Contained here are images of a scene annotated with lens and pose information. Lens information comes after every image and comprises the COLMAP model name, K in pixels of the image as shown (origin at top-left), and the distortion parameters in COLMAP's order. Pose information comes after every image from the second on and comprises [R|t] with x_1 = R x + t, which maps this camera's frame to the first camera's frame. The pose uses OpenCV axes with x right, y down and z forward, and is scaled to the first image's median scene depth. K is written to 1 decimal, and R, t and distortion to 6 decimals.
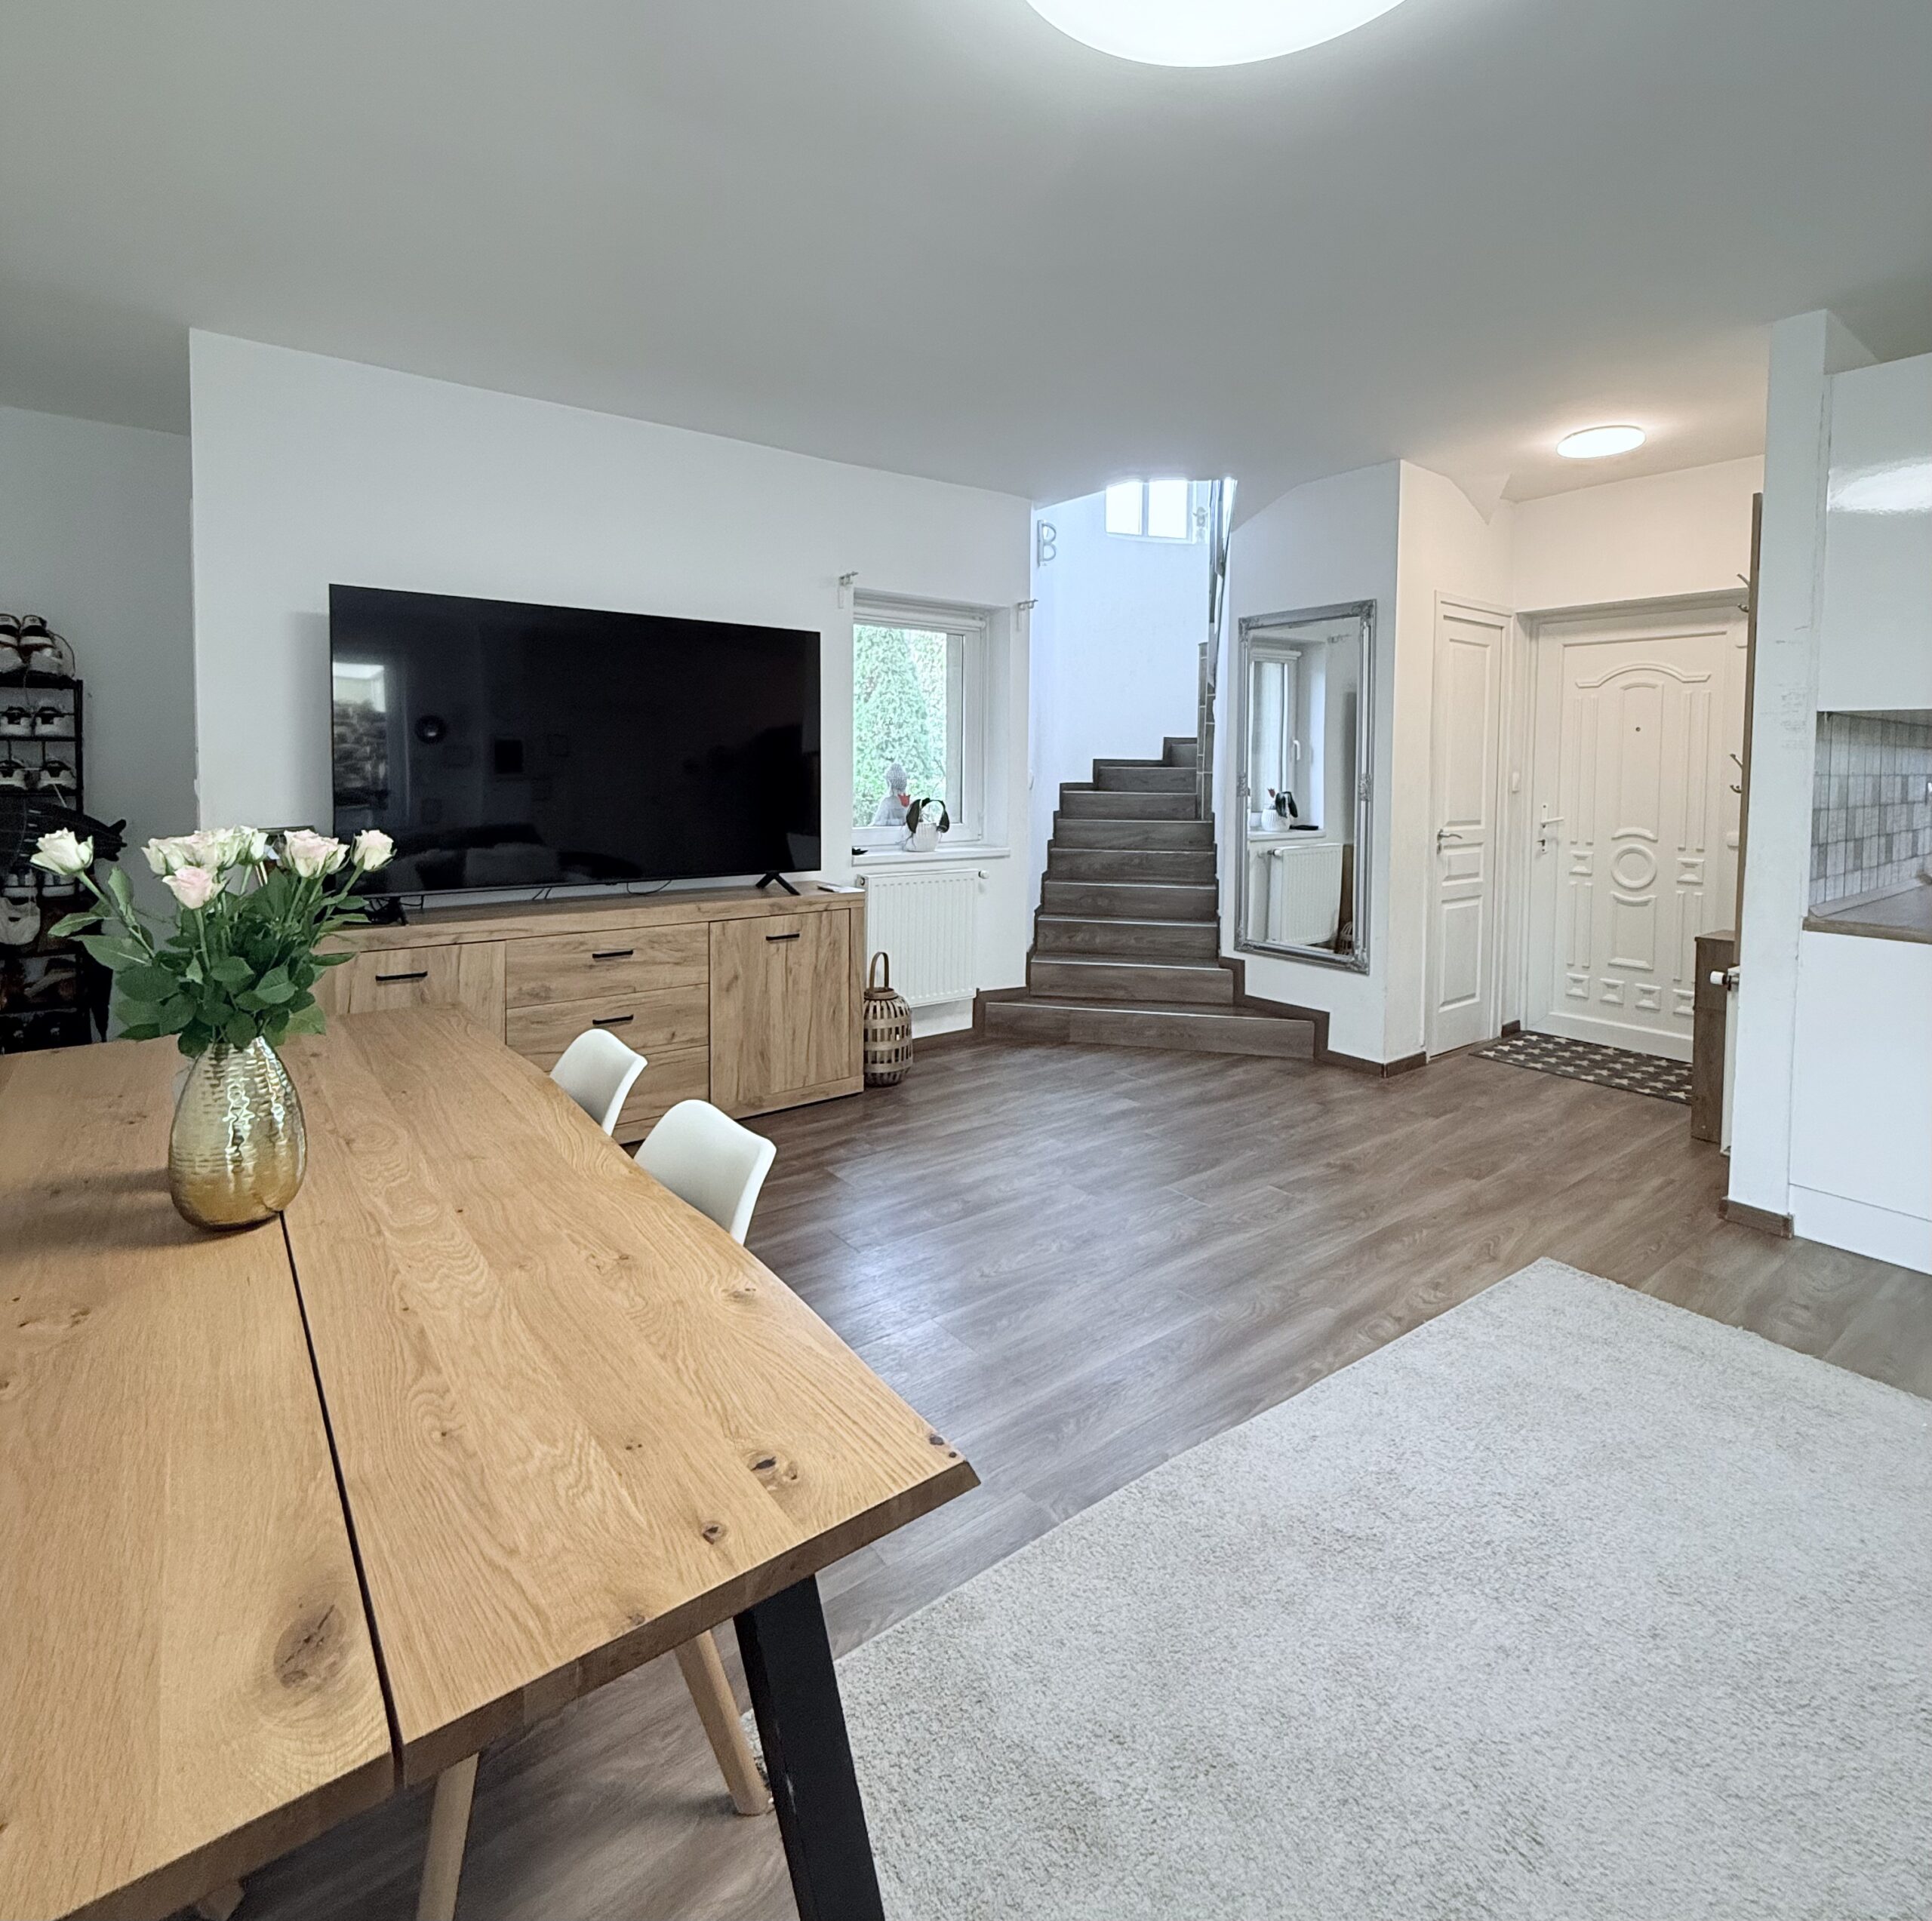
lens RADIAL K [[1029.0, 0, 964.9], [0, 1029.0, 802.7], [0, 0, 1]] dist [0.000265, 0.000166]
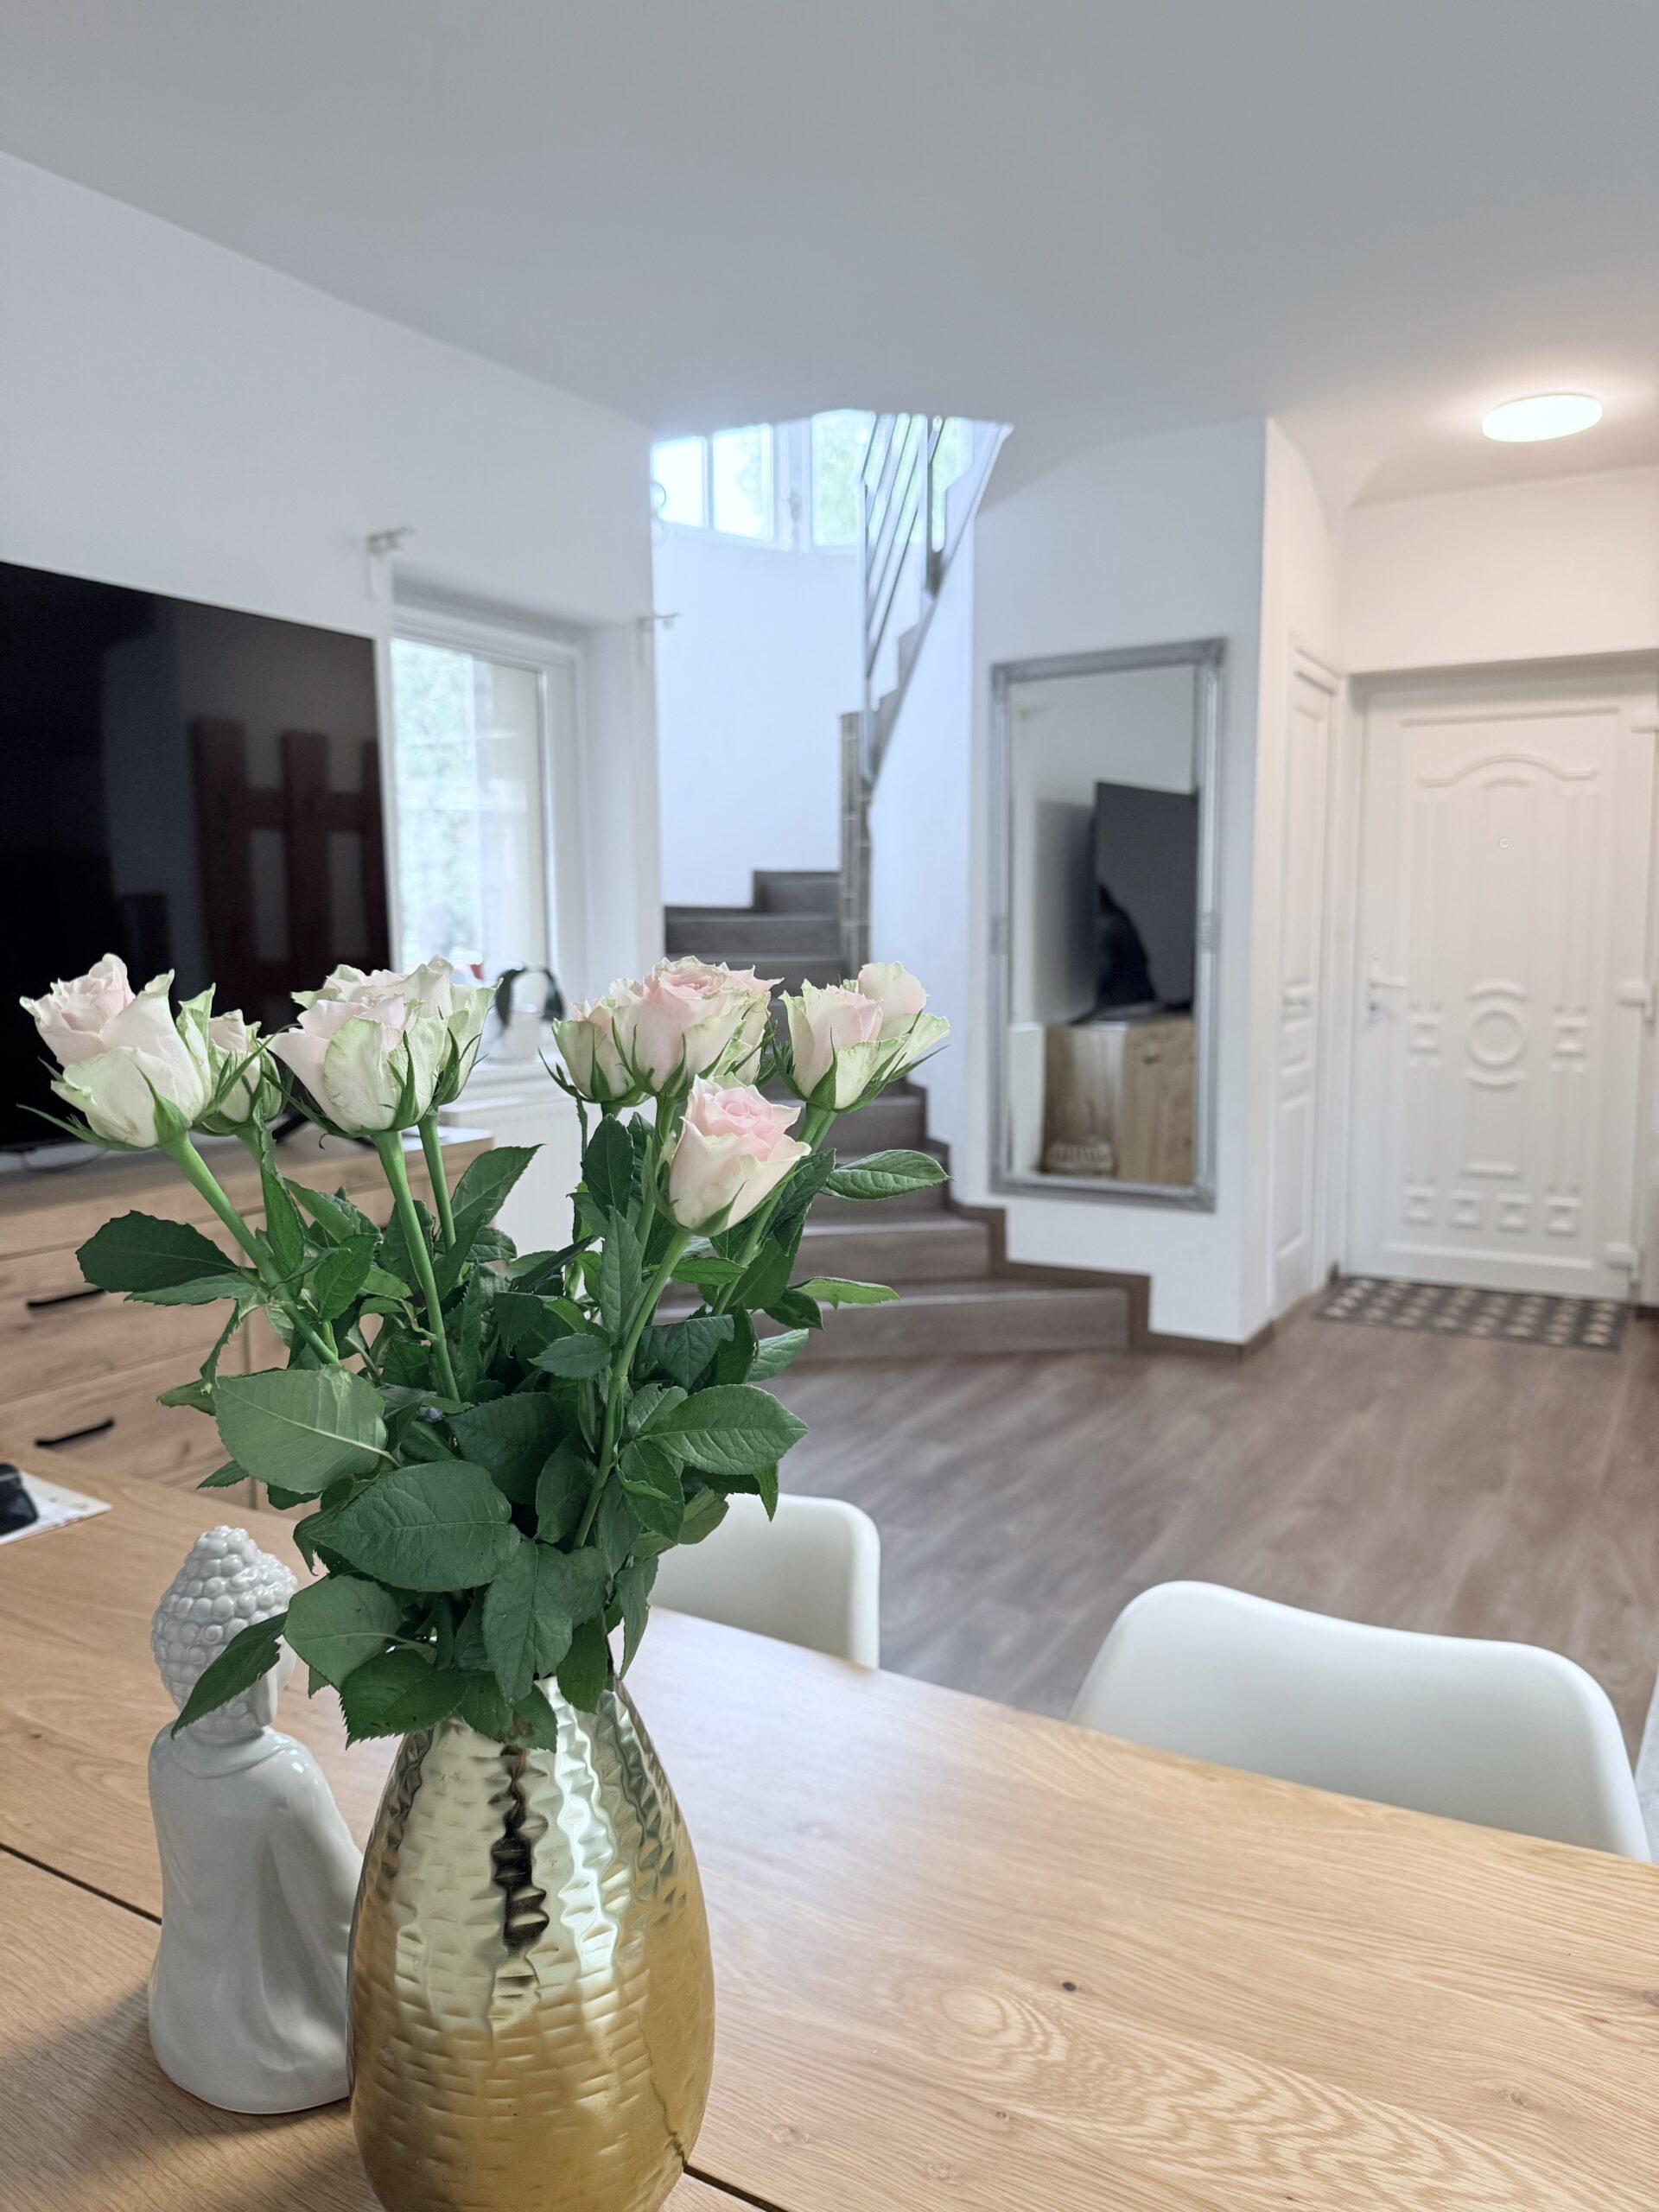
lens RADIAL K [[1559.8, 0, 818.9], [0, 1559.8, 1119.0], [0, 0, 1]] dist [0.136323, -0.249242]
pose [[0.925096, -0.060354, 0.374907, -0.208934], [0.029524, 0.995732, 0.087443, 0.008614], [-0.378584, -0.069825, 0.922929, 0.144354]]
